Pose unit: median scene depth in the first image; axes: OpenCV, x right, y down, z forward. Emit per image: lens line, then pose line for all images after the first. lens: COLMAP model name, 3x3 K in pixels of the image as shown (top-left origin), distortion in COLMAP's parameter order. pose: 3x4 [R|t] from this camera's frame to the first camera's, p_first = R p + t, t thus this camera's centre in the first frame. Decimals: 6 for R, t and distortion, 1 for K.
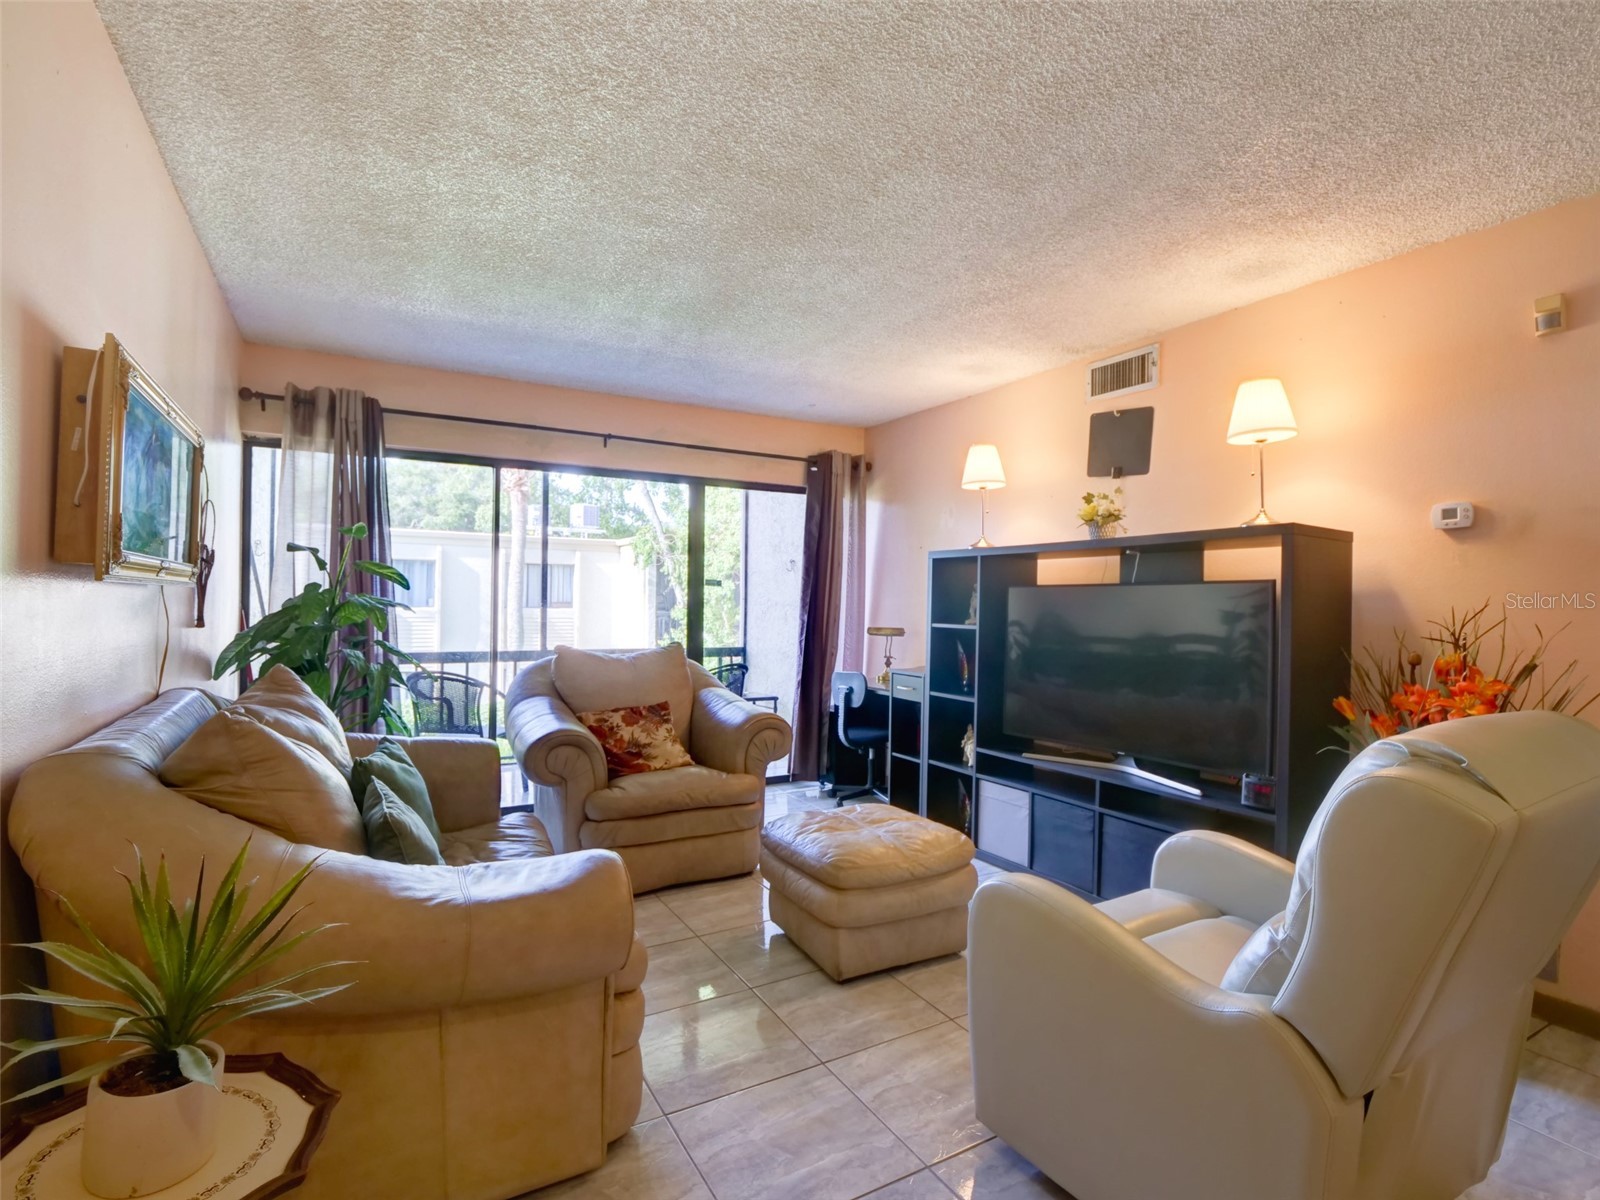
lens RADIAL K [[781.9, 0, 800.0], [0, 781.9, 600.0], [0, 0, 1]] dist [-0.002588, -0.019022]
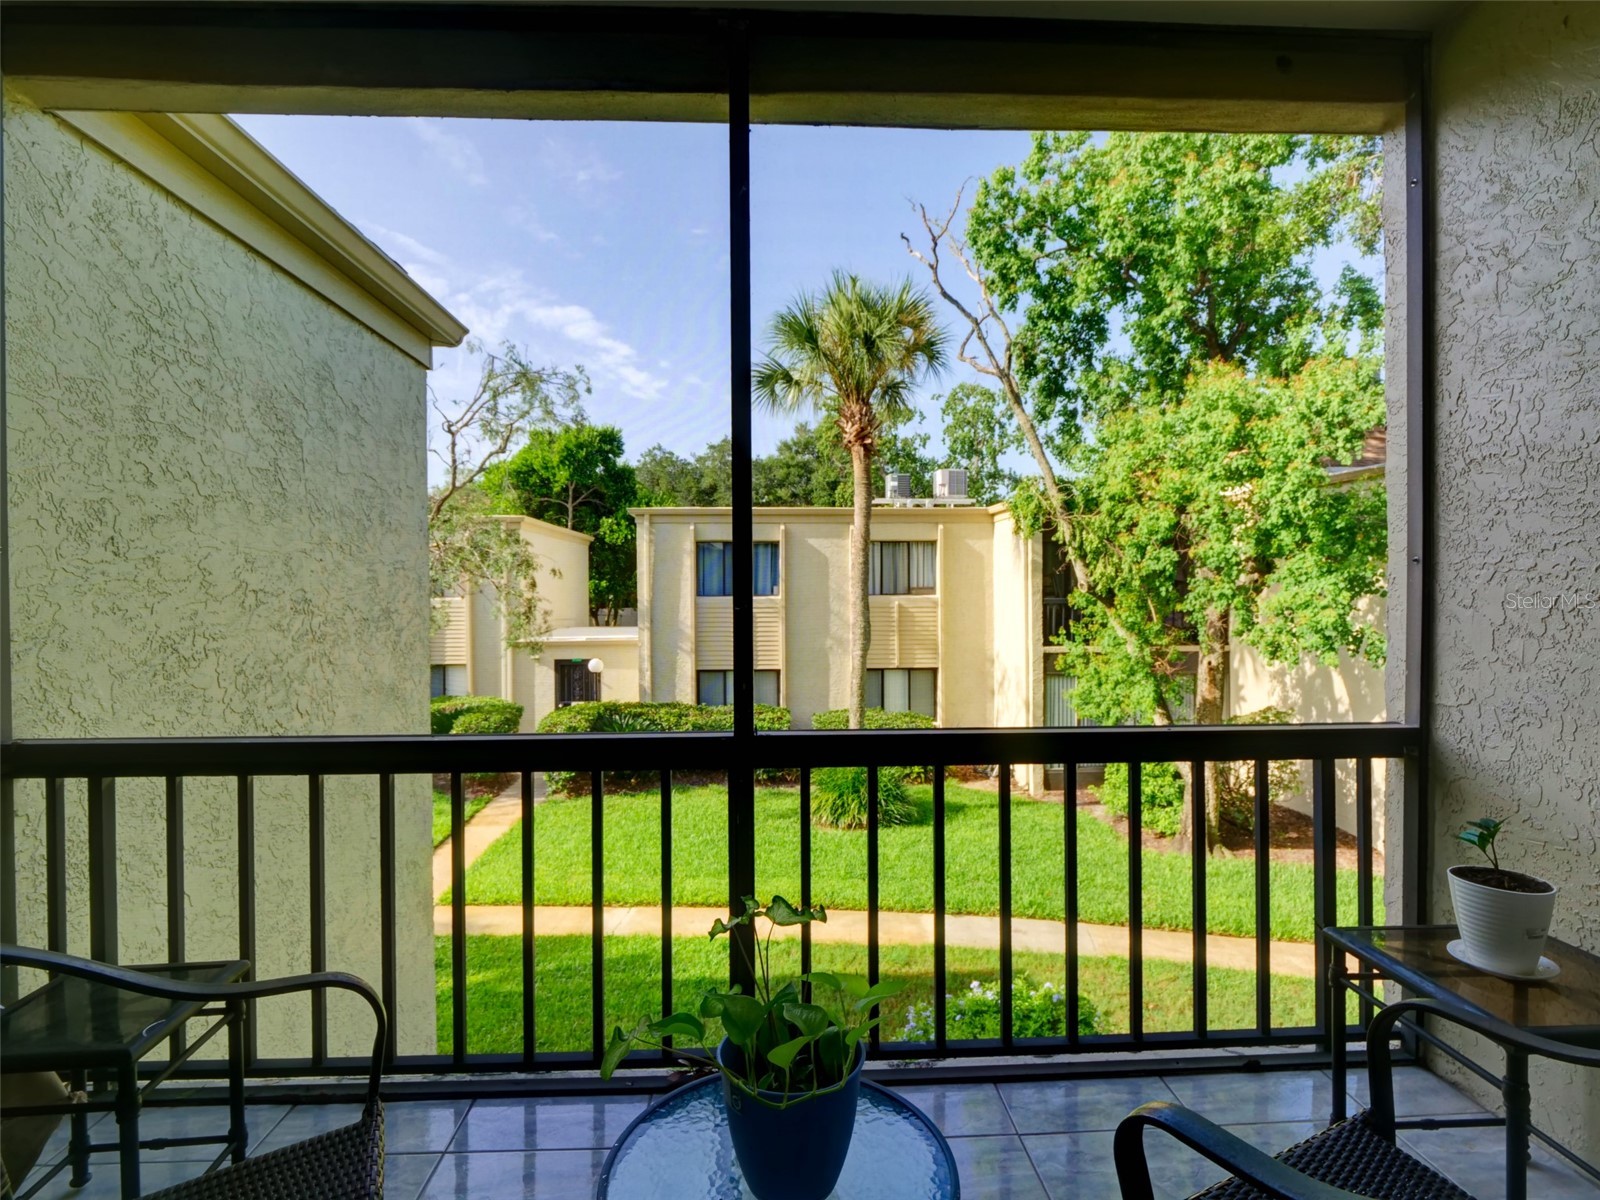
lens RADIAL K [[781.9, 0, 800.0], [0, 781.9, 600.0], [0, 0, 1]] dist [-0.002588, -0.019022]
pose [[0.891213, -0.008803, -0.453499, -0.051385], [0.017195, 0.999749, 0.014385, 0.002141], [0.453258, -0.020618, 0.891141, 0.226657]]
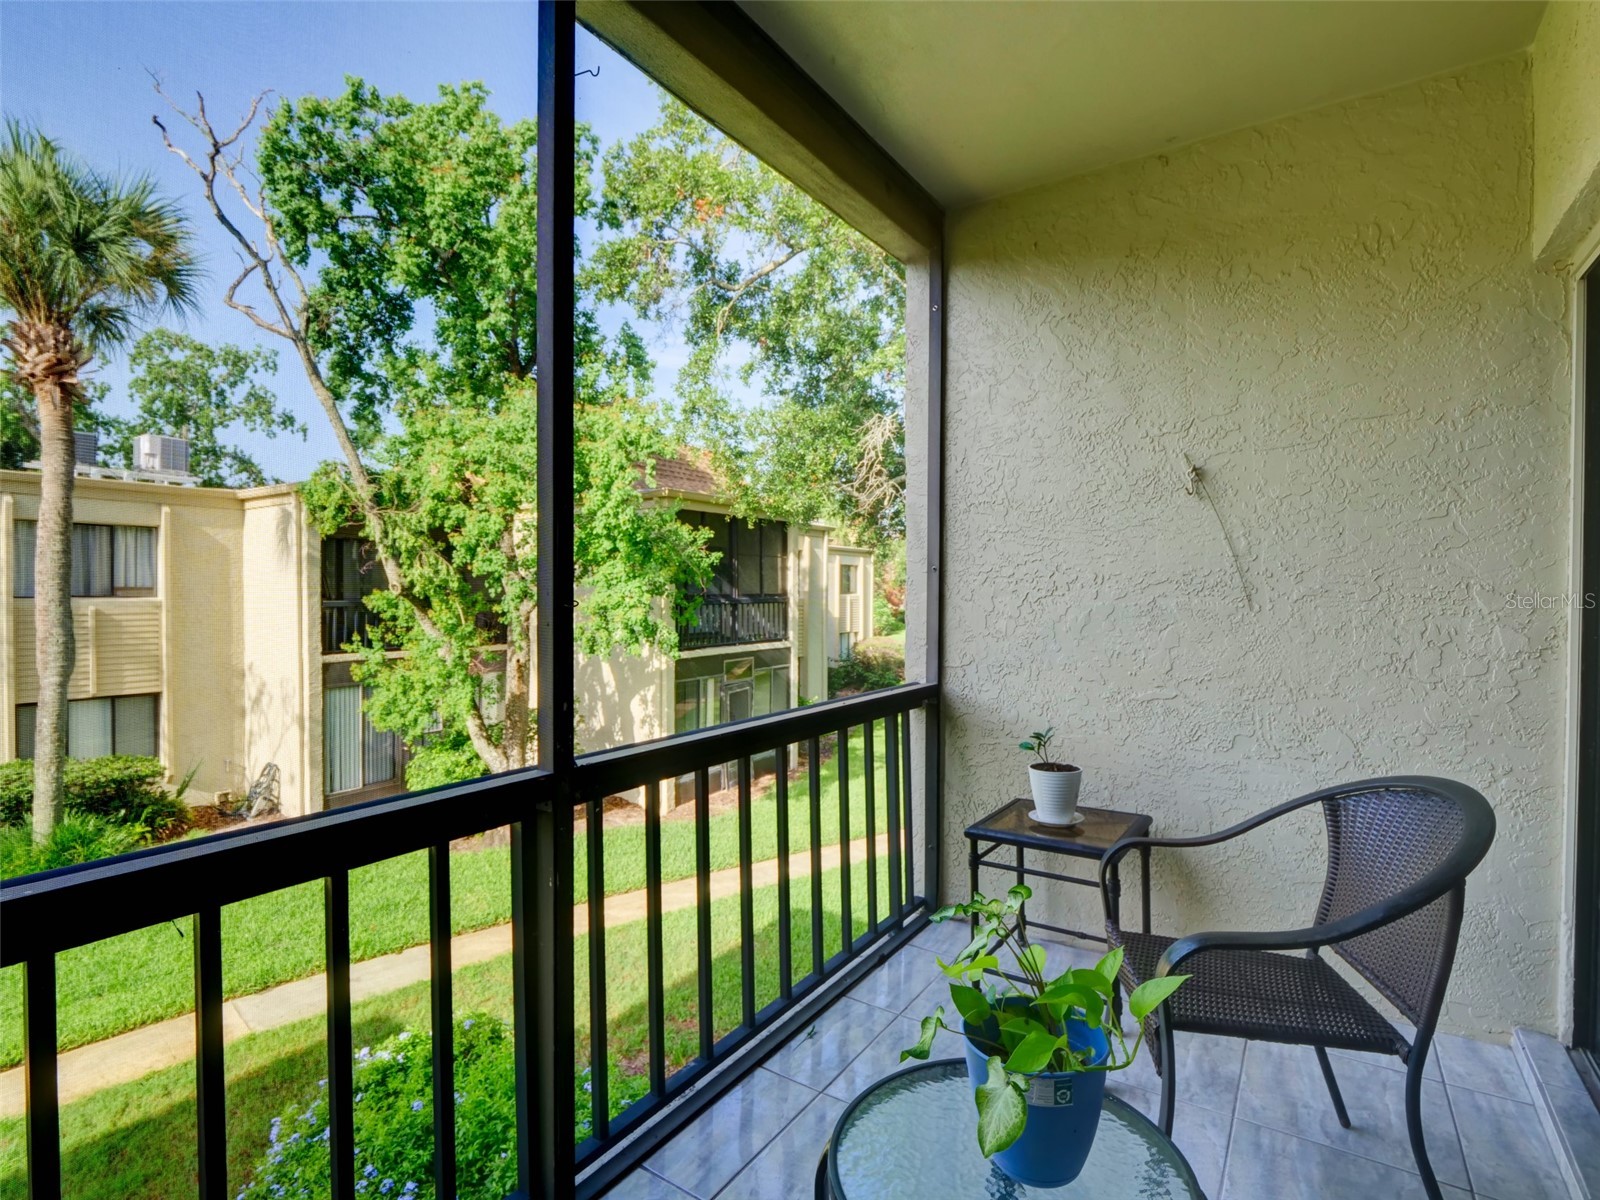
lens RADIAL K [[782.4, 0, 800.0], [0, 782.4, 600.0], [0, 0, 1]] dist [-0.012075, -0.001135]
pose [[0.894070, -0.014598, 0.447690, -0.114231], [0.005426, 0.999748, 0.021763, 0.002347], [-0.447895, -0.017028, 0.893924, 0.231678]]
